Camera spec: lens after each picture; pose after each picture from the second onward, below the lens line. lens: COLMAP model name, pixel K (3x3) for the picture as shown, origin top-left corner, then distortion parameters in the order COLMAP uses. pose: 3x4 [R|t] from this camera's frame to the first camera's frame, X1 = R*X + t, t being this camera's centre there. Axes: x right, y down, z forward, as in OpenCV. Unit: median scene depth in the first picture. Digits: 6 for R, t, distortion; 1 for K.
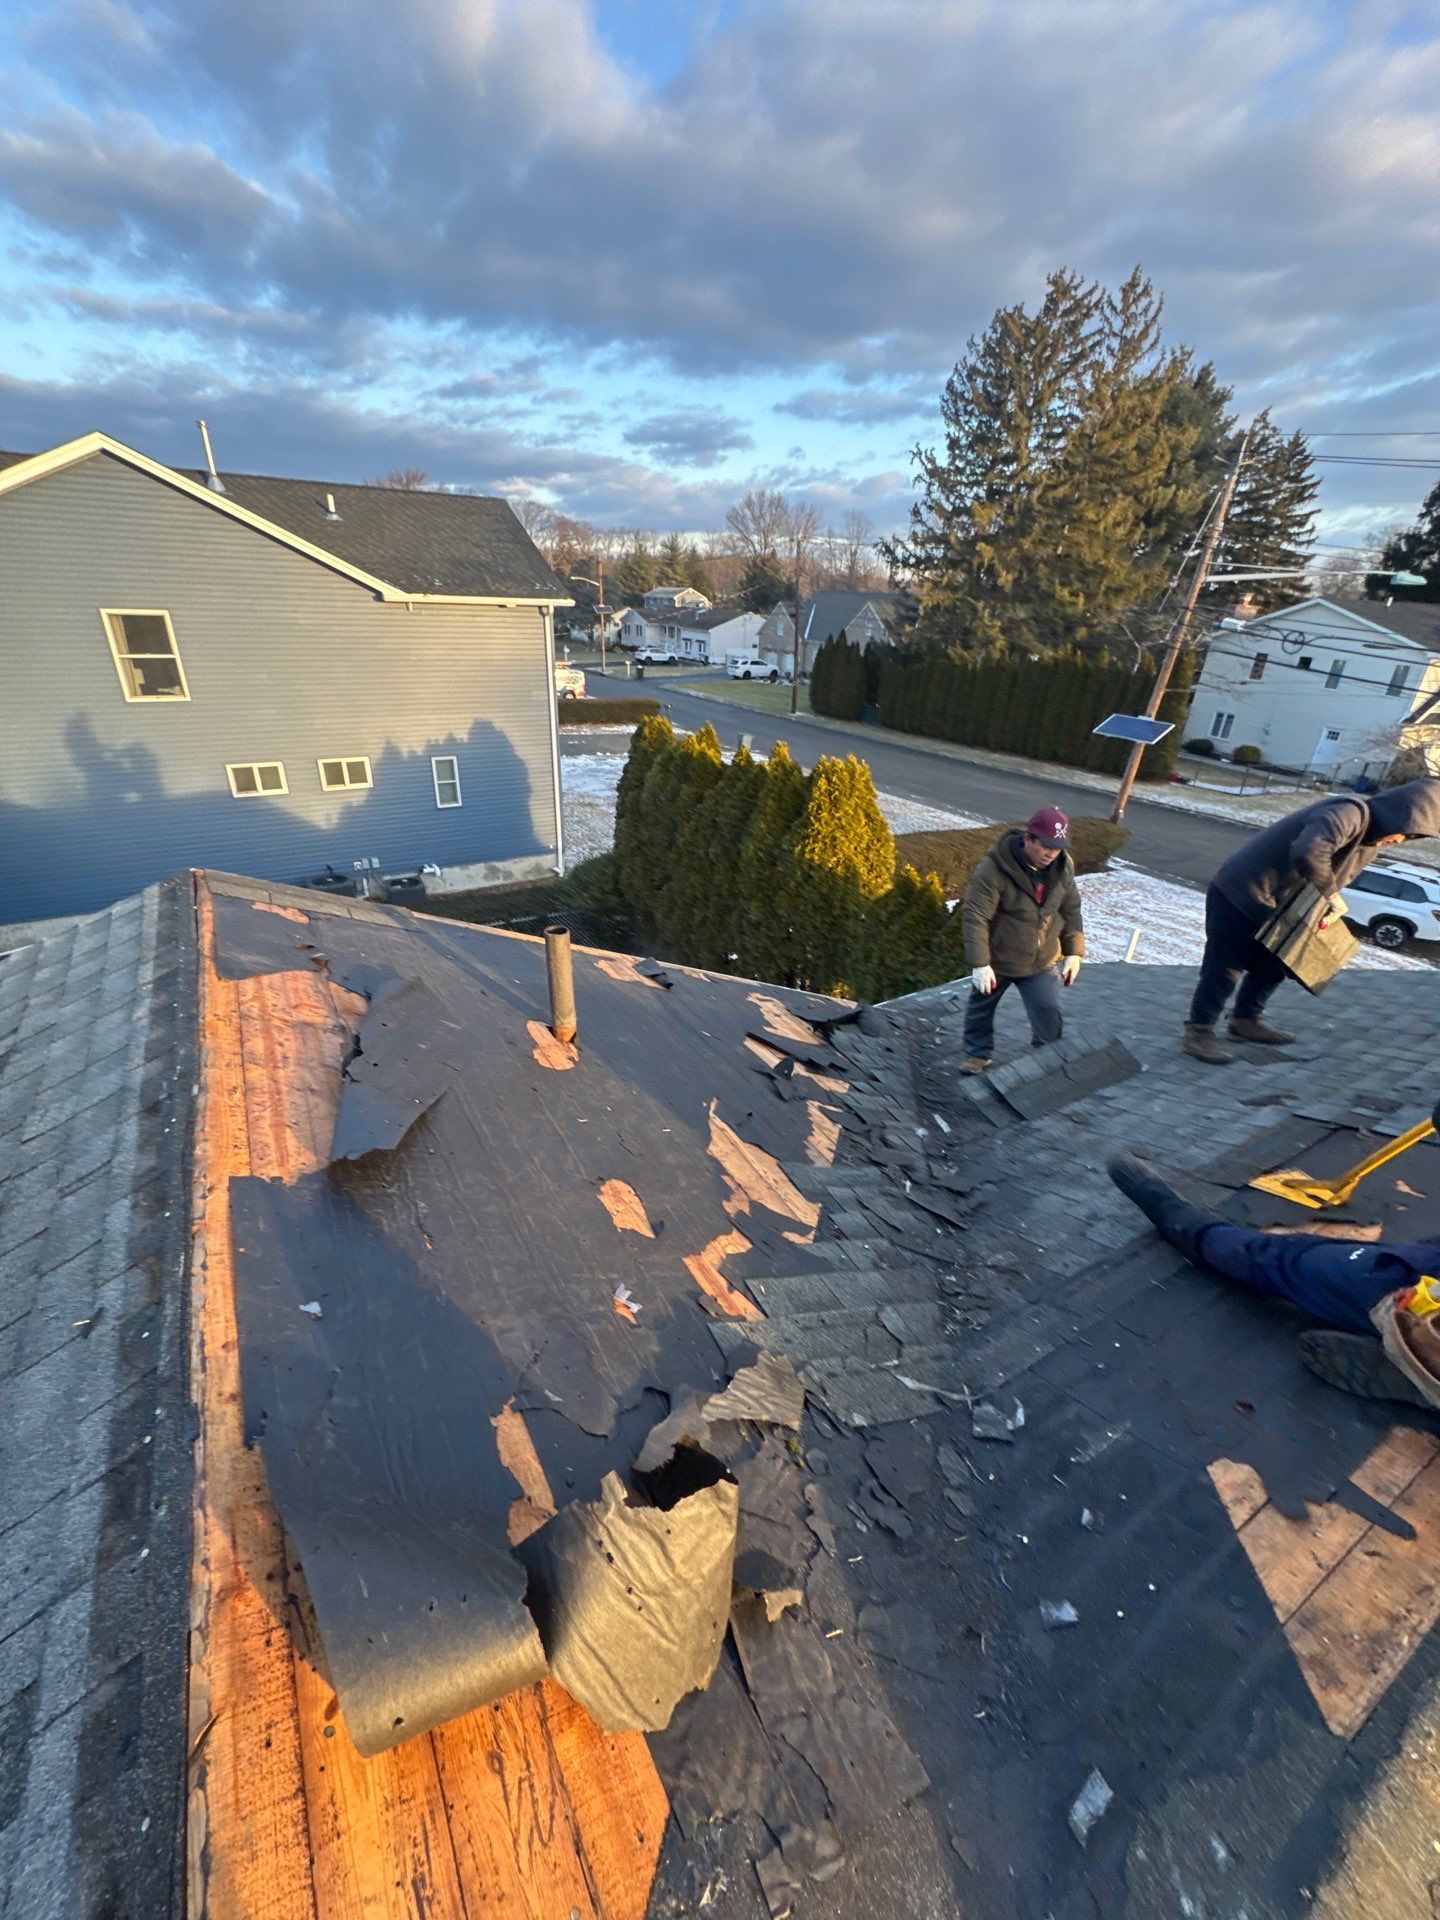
lens RADIAL K [[771.2, 0, 711.4], [0, 771.2, 954.1], [0, 0, 1]] dist [0.001180, 0.000270]
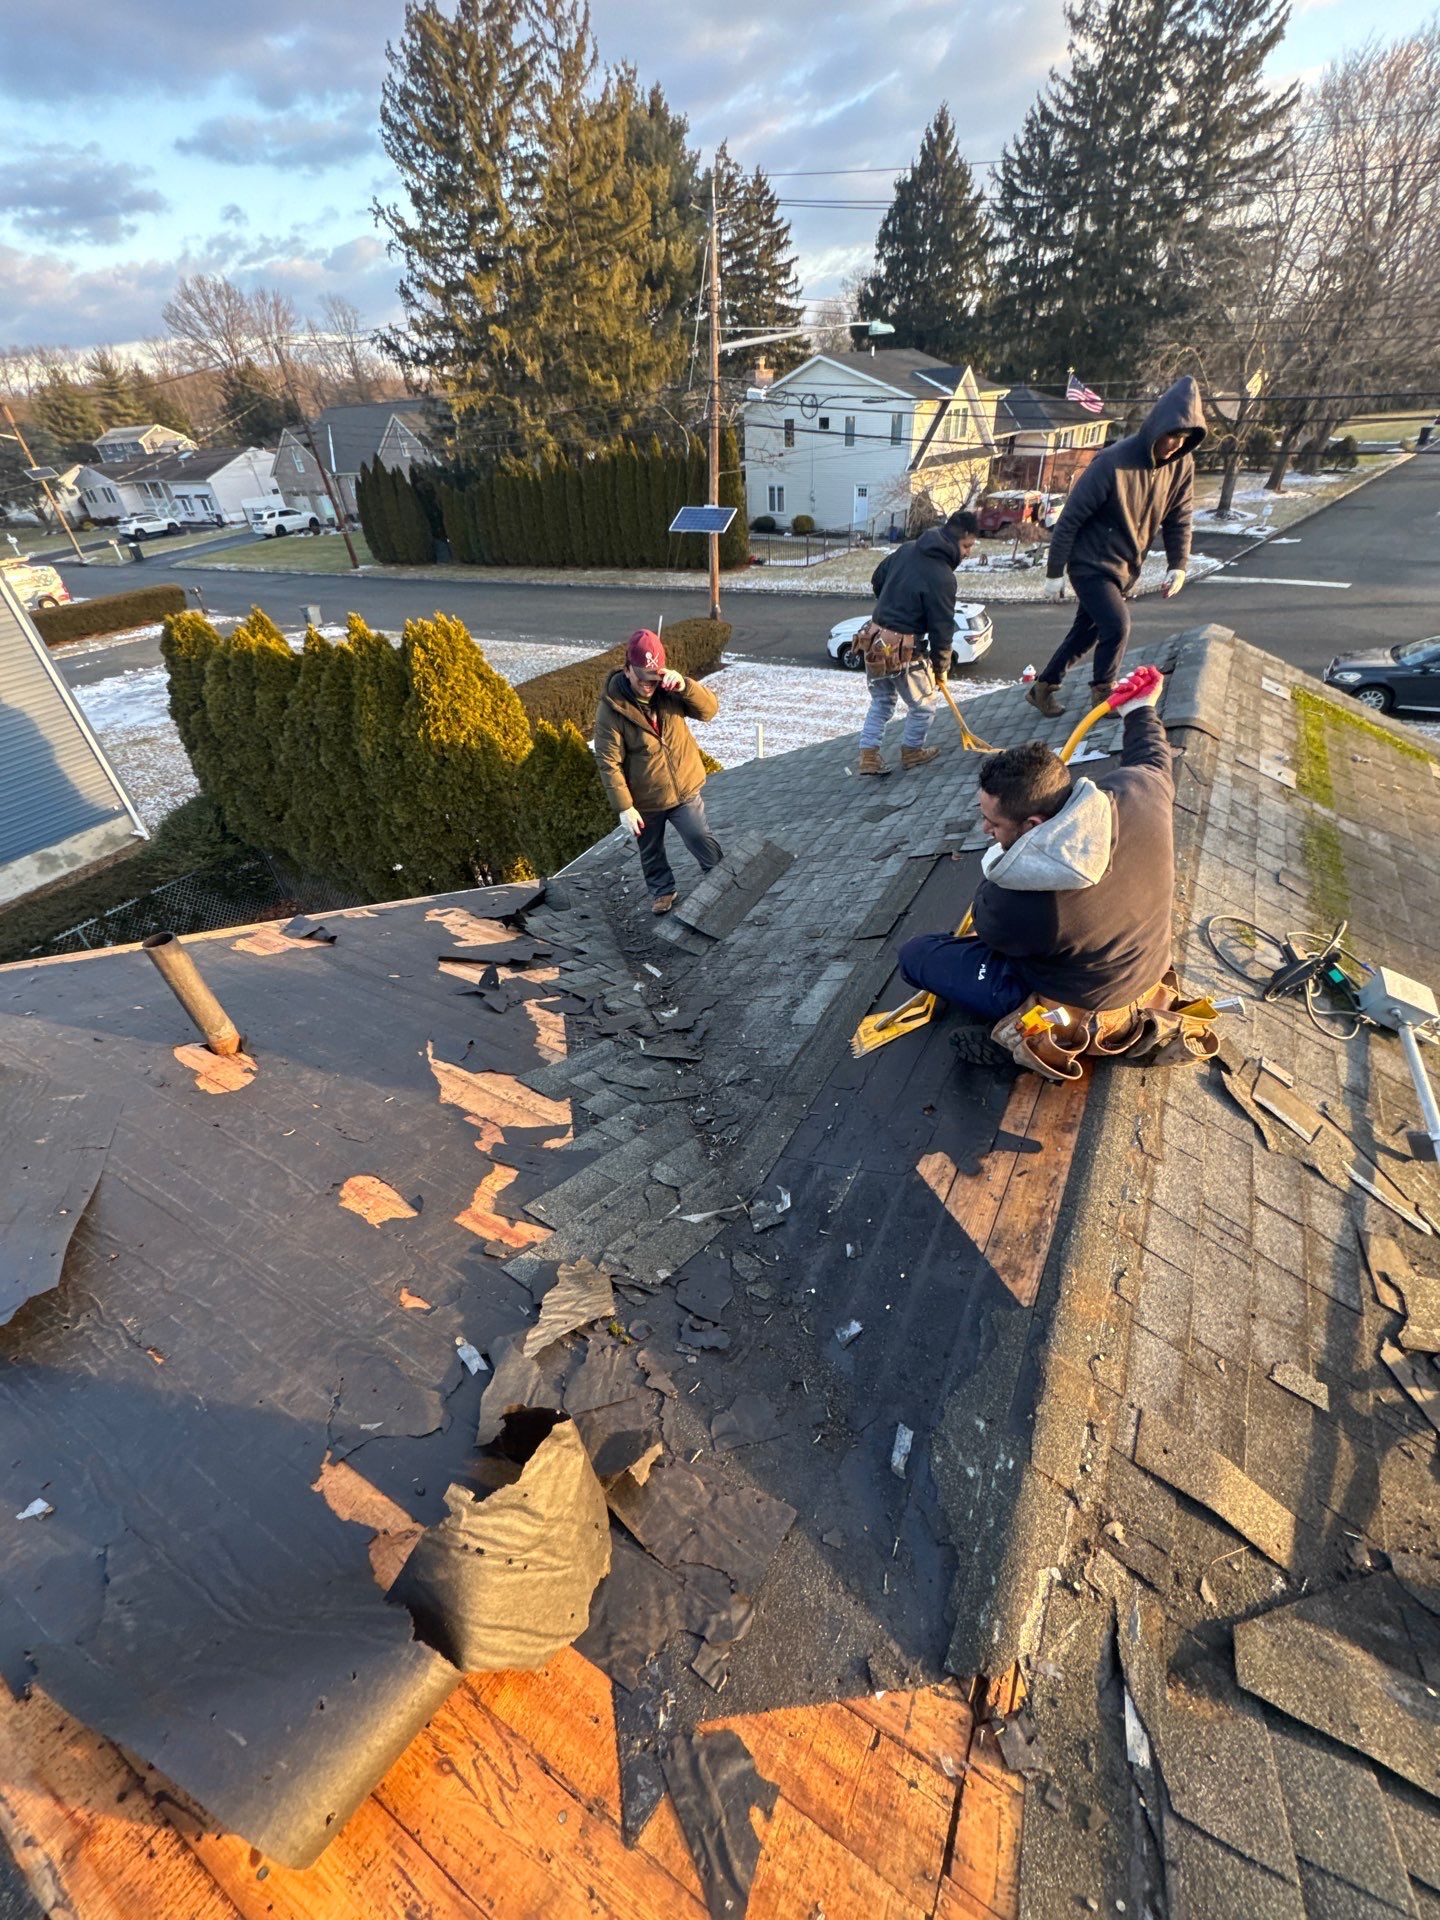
lens RADIAL K [[771.2, 0, 715.7], [0, 771.2, 959.0], [0, 0, 1]] dist [0.001180, 0.000270]
pose [[0.865906, -0.371619, 0.334824, 0.006067], [0.299284, 0.921241, 0.248485, -0.007489], [-0.400795, -0.114957, 0.908927, 0.001394]]
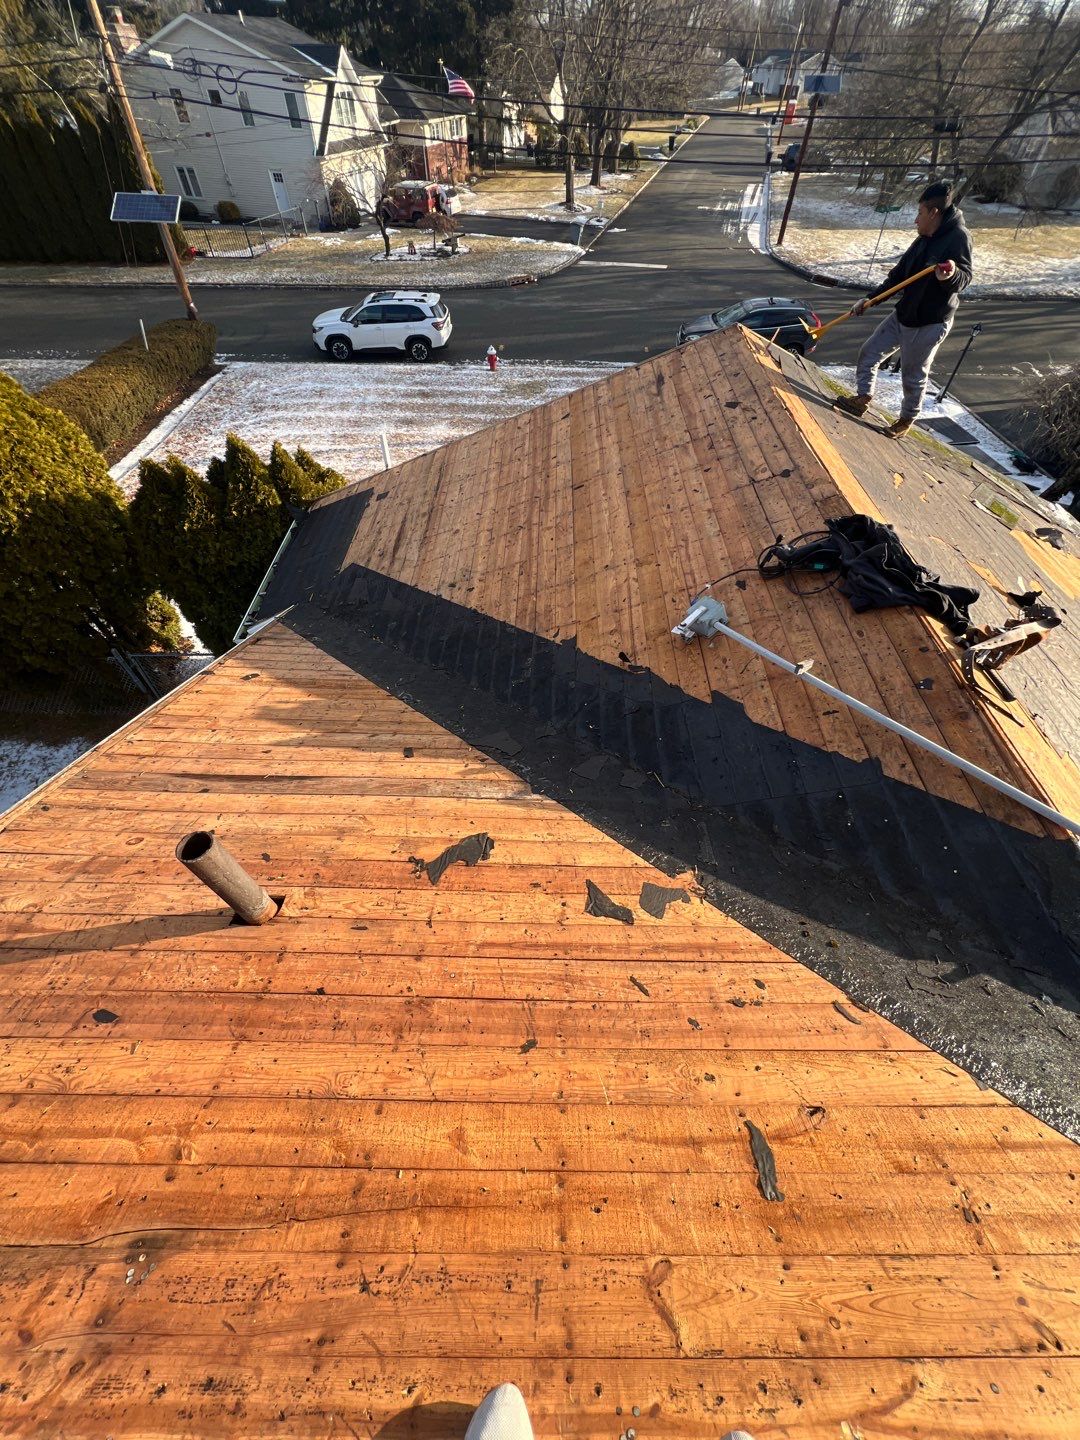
lens RADIAL K [[578.4, 0, 532.3], [0, 578.4, 716.8], [0, 0, 1]] dist [0.001180, 0.000270]
pose [[0.519649, -0.669577, 0.530690, -0.044860], [0.368834, 0.736088, 0.567570, -0.057168], [-0.770666, -0.099201, 0.629470, 0.085089]]
